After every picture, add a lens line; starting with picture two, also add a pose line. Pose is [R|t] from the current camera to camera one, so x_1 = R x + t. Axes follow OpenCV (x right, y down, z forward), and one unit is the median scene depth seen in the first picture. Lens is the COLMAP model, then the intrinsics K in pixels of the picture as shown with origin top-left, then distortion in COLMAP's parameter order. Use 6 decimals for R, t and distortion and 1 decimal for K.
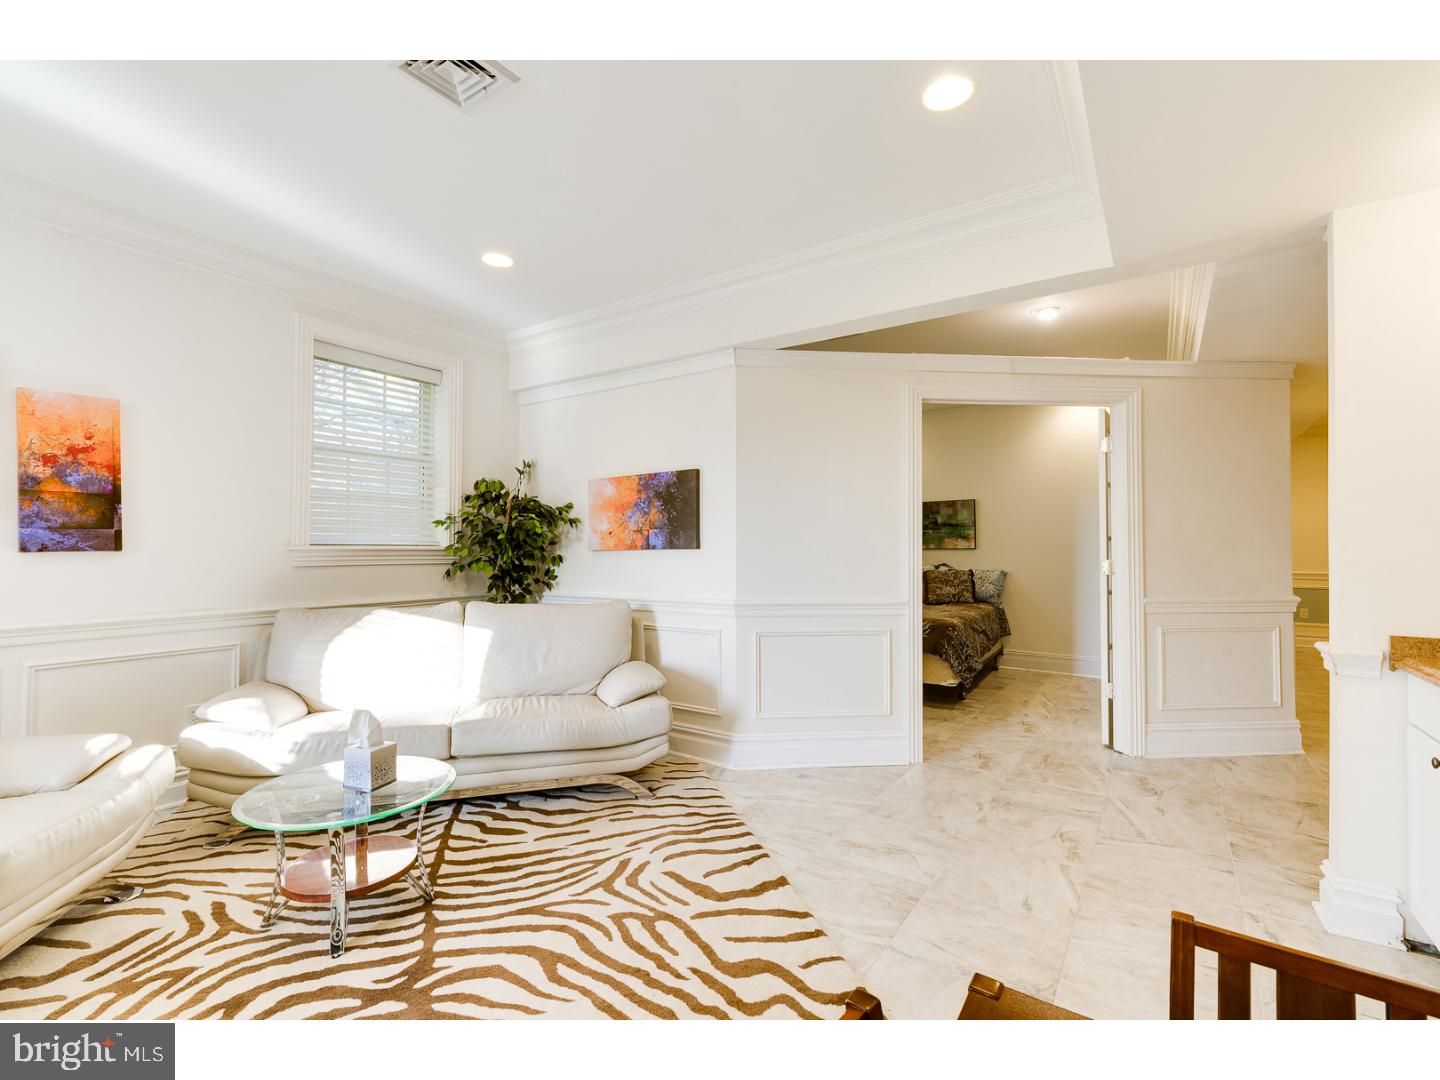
lens RADIAL K [[658.7, 0, 708.3], [0, 658.7, 538.6], [0, 0, 1]] dist [-0.003504, -0.000003]
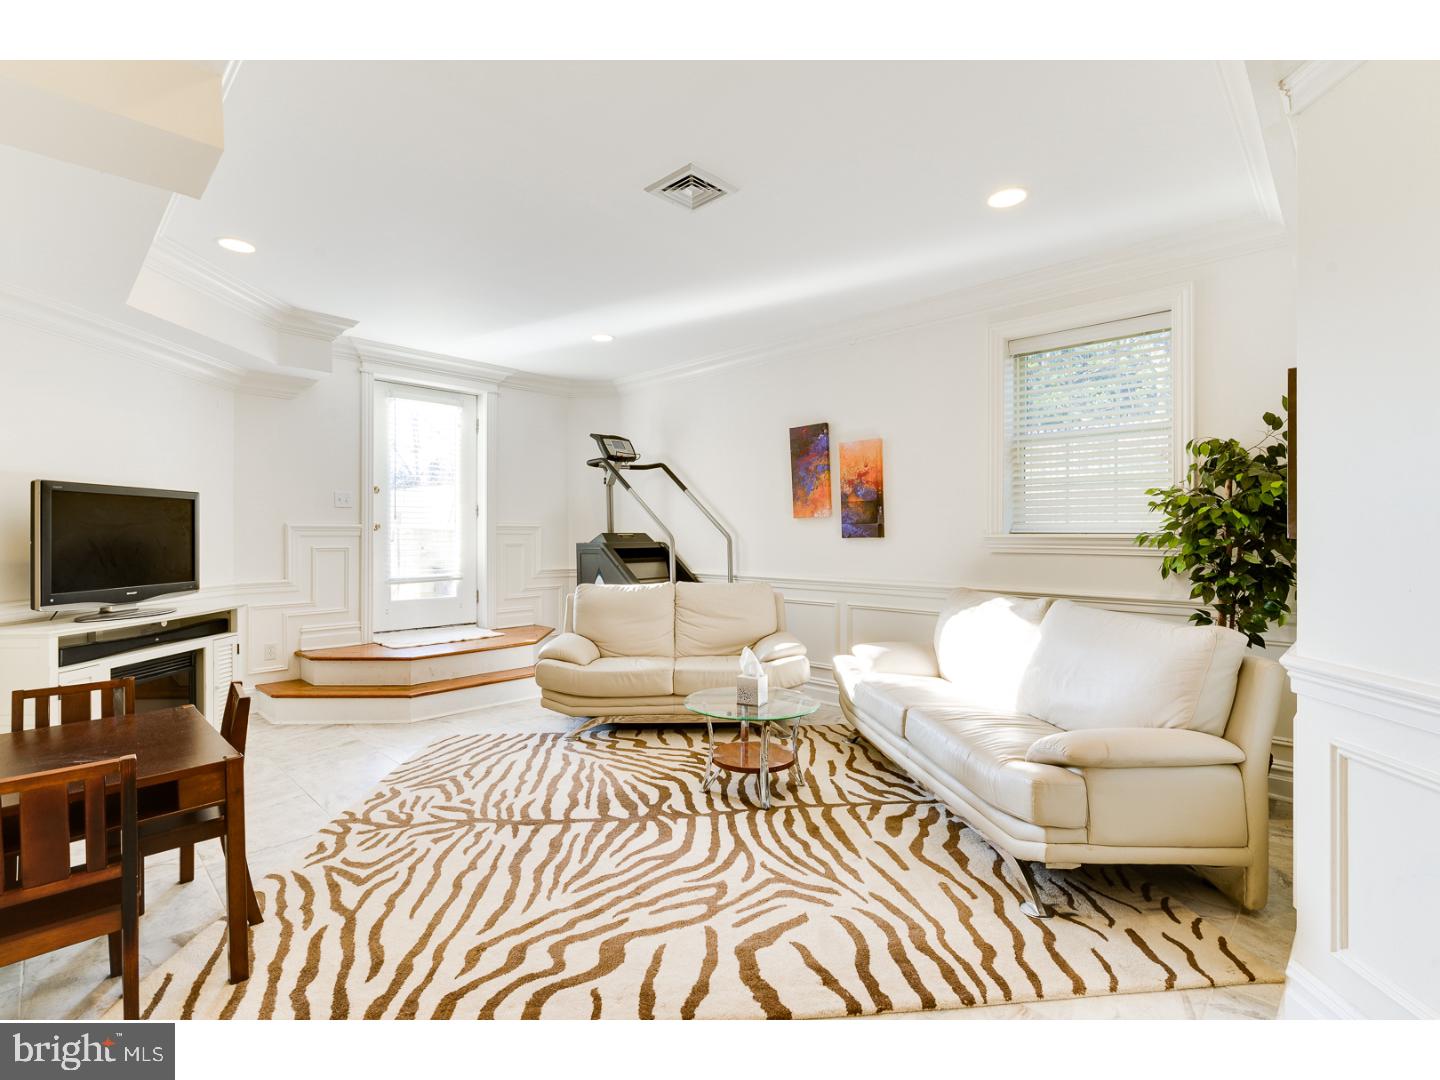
lens RADIAL K [[658.7, 0, 708.3], [0, 658.7, 538.6], [0, 0, 1]] dist [-0.003504, -0.000003]
pose [[-0.166297, 0.003658, -0.986069, 0.716259], [0.009638, 0.999951, 0.002085, 0.015168], [0.986029, -0.009157, -0.166324, 0.924211]]
